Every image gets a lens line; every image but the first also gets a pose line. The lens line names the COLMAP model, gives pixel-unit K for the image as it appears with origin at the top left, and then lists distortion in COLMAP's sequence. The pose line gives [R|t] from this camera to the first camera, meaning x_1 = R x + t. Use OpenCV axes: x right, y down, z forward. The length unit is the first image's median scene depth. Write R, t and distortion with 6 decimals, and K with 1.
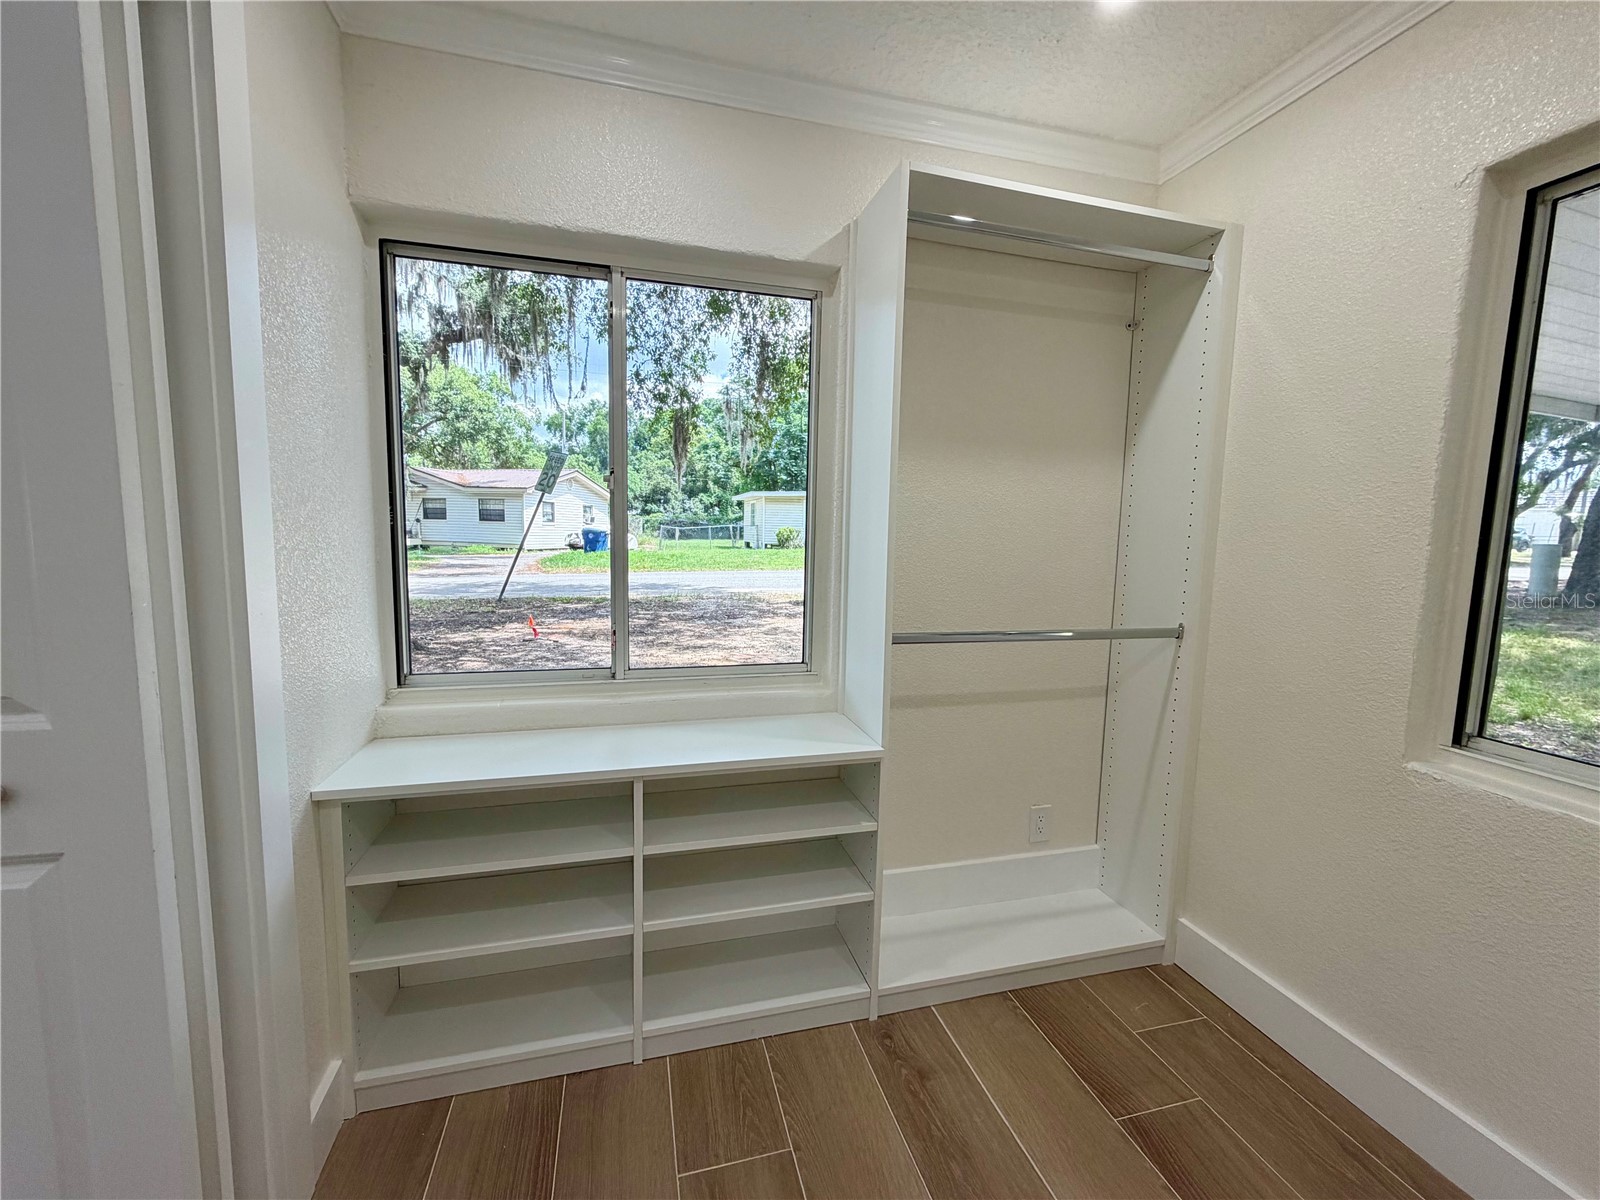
lens RADIAL K [[639.1, 0, 810.5], [0, 639.1, 599.5], [0, 0, 1]] dist [-0.000871, 0.000830]
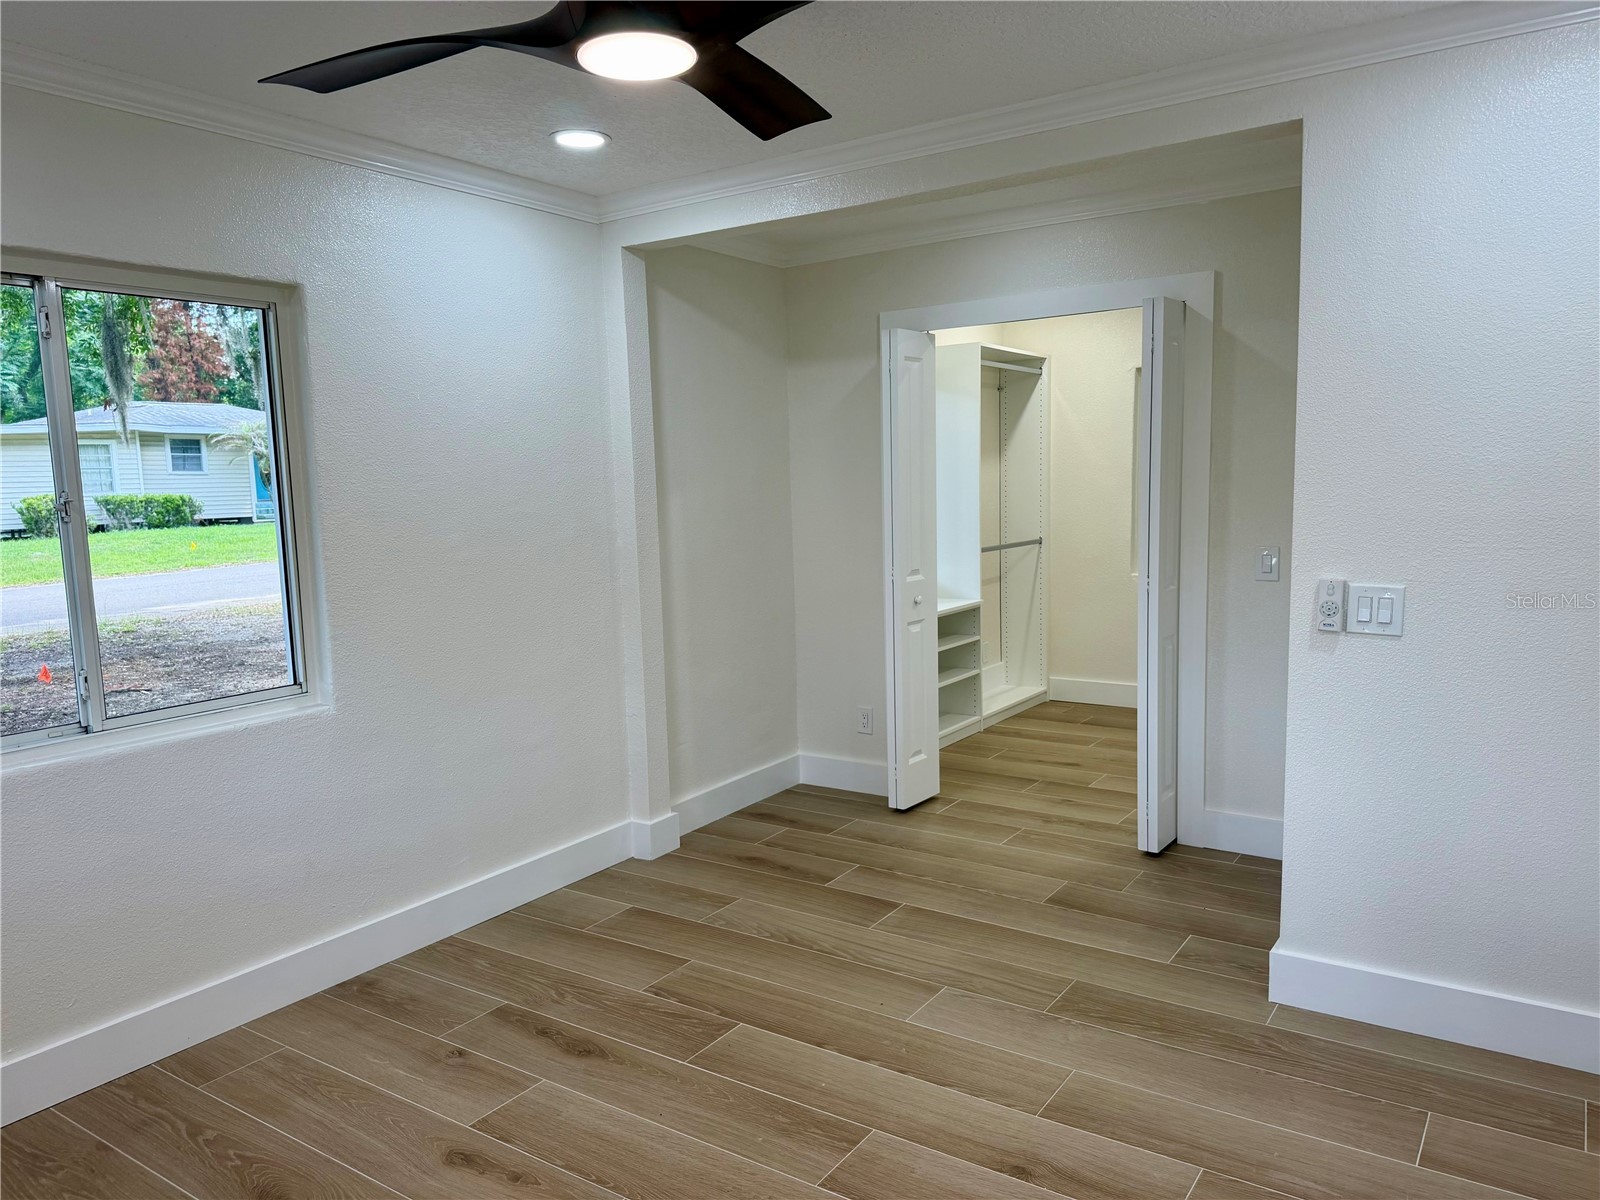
lens RADIAL K [[1124.3, 0, 825.4], [0, 1124.3, 607.1], [0, 0, 1]] dist [0.076470, -0.097484]
pose [[0.742823, -0.113360, 0.659821, -2.595802], [0.108537, 0.992914, 0.048397, 0.014186], [-0.660631, 0.035665, 0.749863, -1.408297]]
